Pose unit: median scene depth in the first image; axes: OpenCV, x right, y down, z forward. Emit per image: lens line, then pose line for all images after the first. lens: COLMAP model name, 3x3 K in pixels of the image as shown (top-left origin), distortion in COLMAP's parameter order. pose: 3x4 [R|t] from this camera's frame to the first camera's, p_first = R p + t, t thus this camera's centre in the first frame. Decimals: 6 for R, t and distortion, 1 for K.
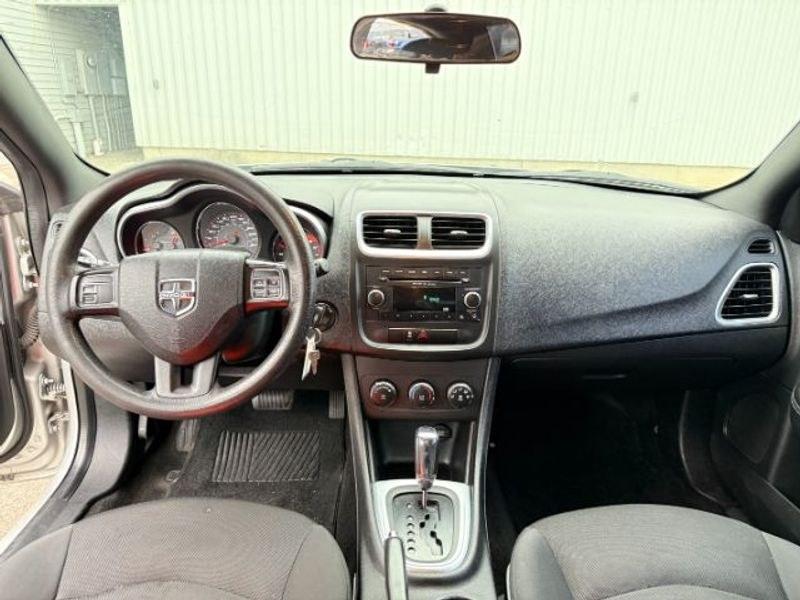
lens RADIAL K [[565.4, 0, 415.9], [0, 565.4, 301.0], [0, 0, 1]] dist [0.029159, -0.026835]
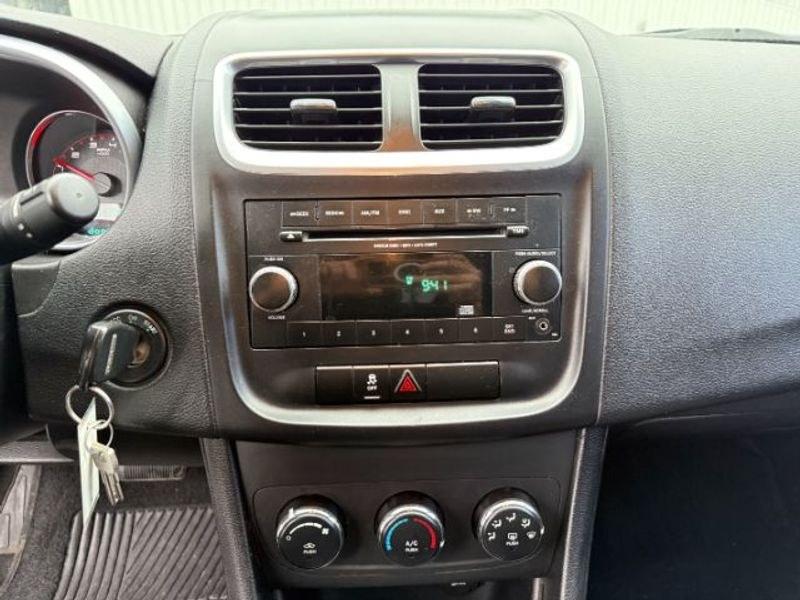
lens RADIAL K [[565.4, 0, 403.0], [0, 565.4, 297.4], [0, 0, 1]] dist [0.029159, -0.026835]
pose [[0.998988, -0.042071, -0.015932, 0.017496], [0.042957, 0.997270, 0.060060, -0.017901], [0.013362, -0.060684, 0.998068, 0.622936]]
